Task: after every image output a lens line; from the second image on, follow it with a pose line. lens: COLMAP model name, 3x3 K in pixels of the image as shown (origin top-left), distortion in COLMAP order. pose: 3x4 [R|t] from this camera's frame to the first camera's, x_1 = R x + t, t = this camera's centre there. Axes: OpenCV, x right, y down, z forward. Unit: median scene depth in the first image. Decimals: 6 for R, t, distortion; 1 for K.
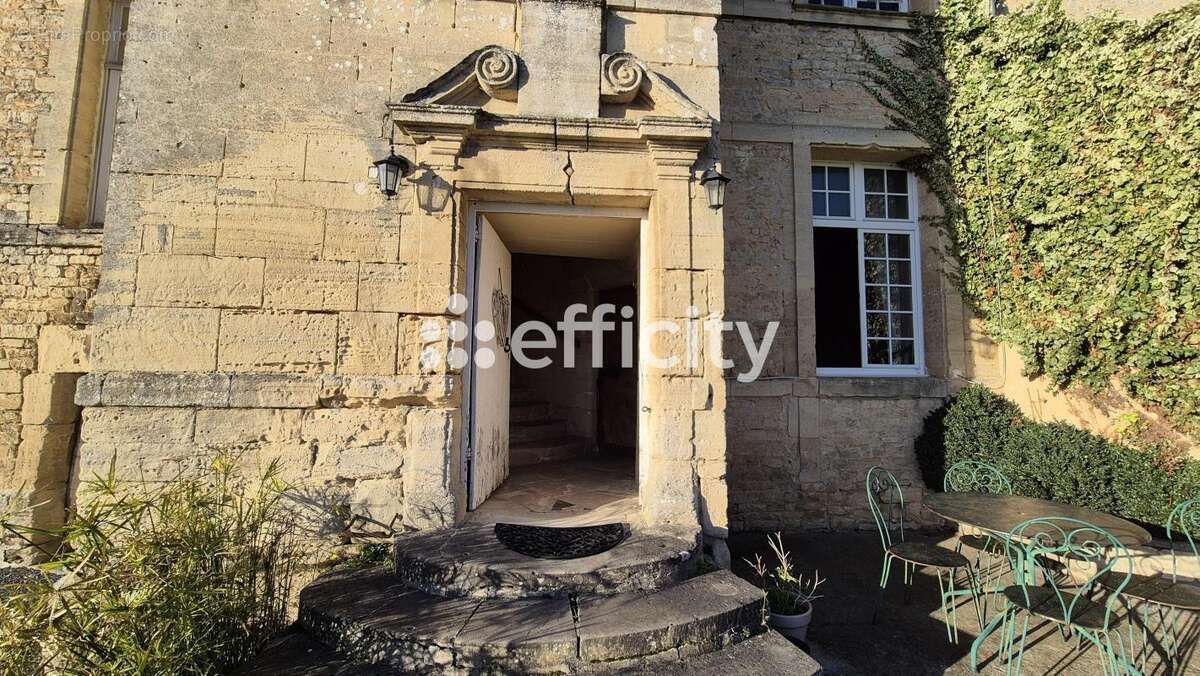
lens RADIAL K [[496.6, 0, 611.7], [0, 496.6, 338.5], [0, 0, 1]] dist [0.000671, 0.000031]
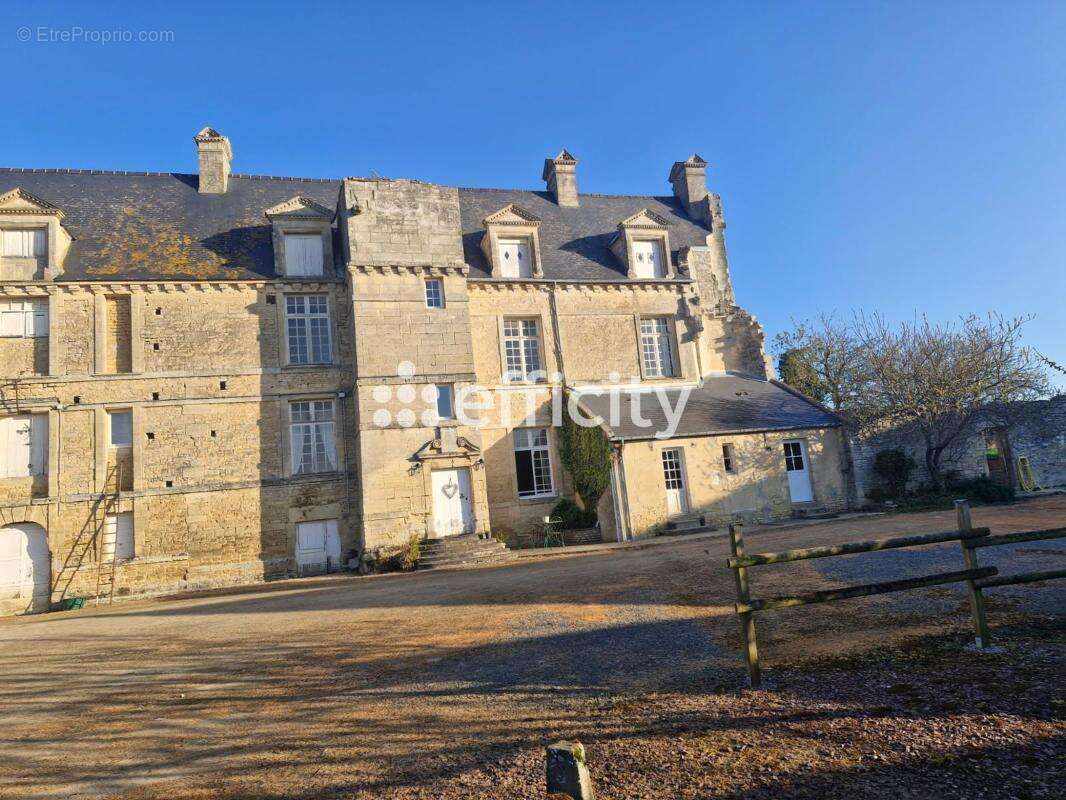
lens RADIAL K [[745.3, 0, 532.4], [0, 745.3, 395.3], [0, 0, 1]] dist [0.074291, 0.000037]
pose [[0.968100, -0.066800, 0.241497, -0.888185], [0.084182, 0.994496, -0.062379, -0.398148], [-0.236001, 0.080718, 0.968395, -5.225999]]
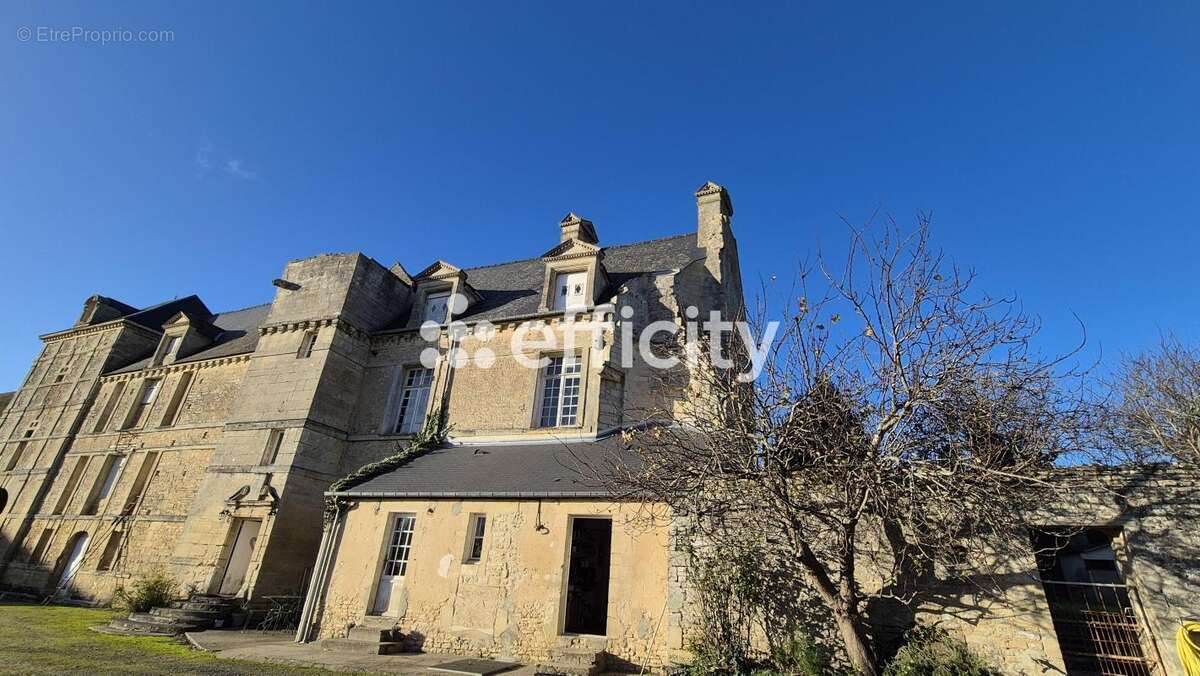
lens RADIAL K [[526.5, 0, 620.4], [0, 526.5, 340.2], [0, 0, 1]] dist [0.001171, 0.000361]
pose [[0.900104, -0.142761, -0.411621, 4.350302], [-0.015804, 0.933469, -0.358311, -0.108140], [0.435388, 0.329022, 0.837963, -1.762465]]
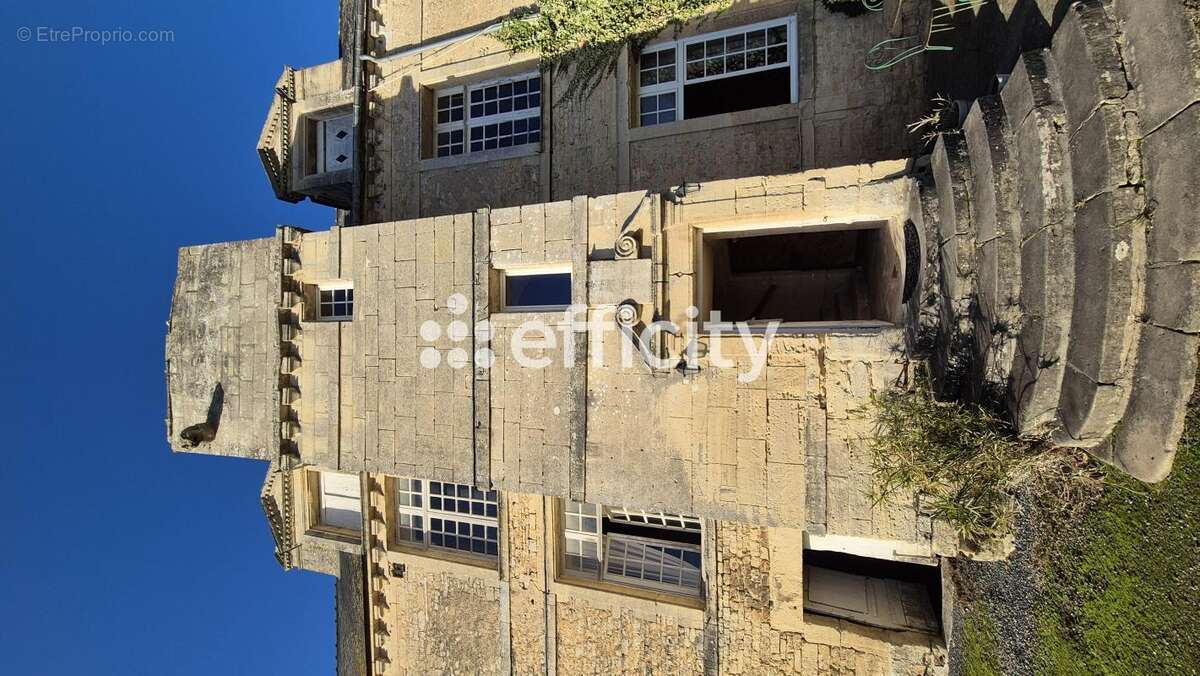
lens RADIAL K [[496.6, 0, 611.7], [0, 496.6, 338.5], [0, 0, 1]] dist [0.000671, 0.000031]
pose [[-0.042245, -0.996315, -0.074643, -0.144292], [0.963794, -0.020951, -0.265824, -0.089910], [0.263281, -0.083170, 0.961128, -0.654530]]
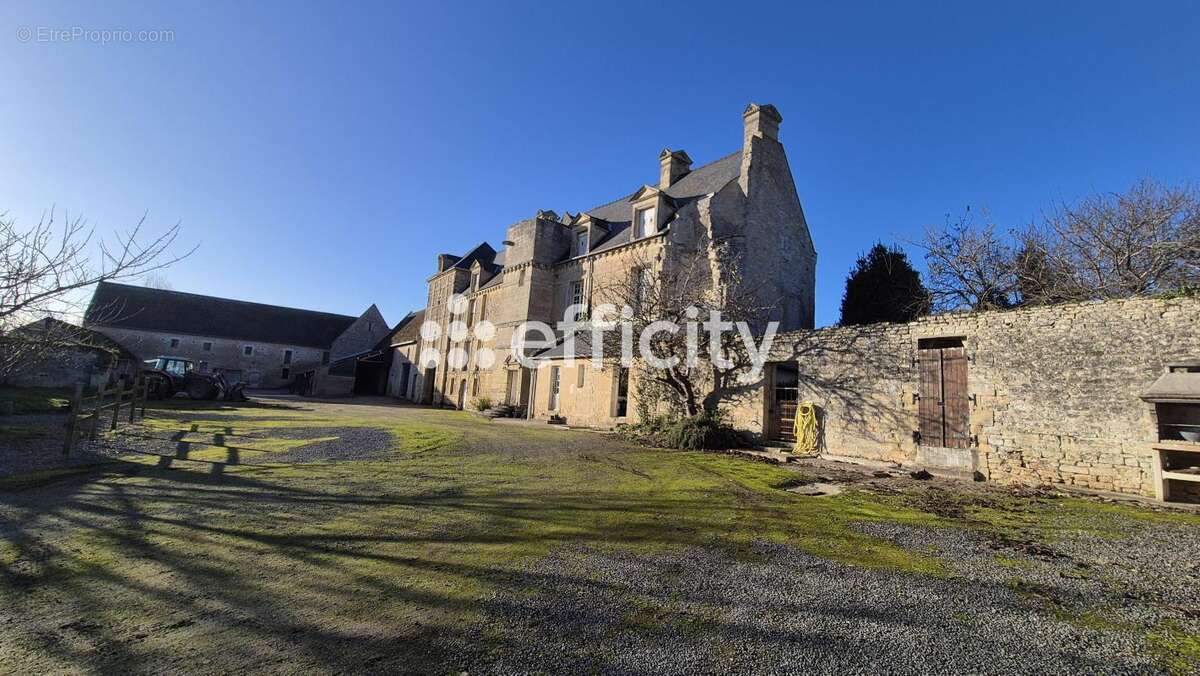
lens RADIAL K [[496.6, 0, 611.7], [0, 496.6, 338.5], [0, 0, 1]] dist [0.000671, 0.000031]
pose [[0.556532, -0.074386, -0.827490, 7.200320], [0.001561, 0.996076, -0.088491, -0.043910], [0.830825, 0.047956, 0.554464, -2.195601]]
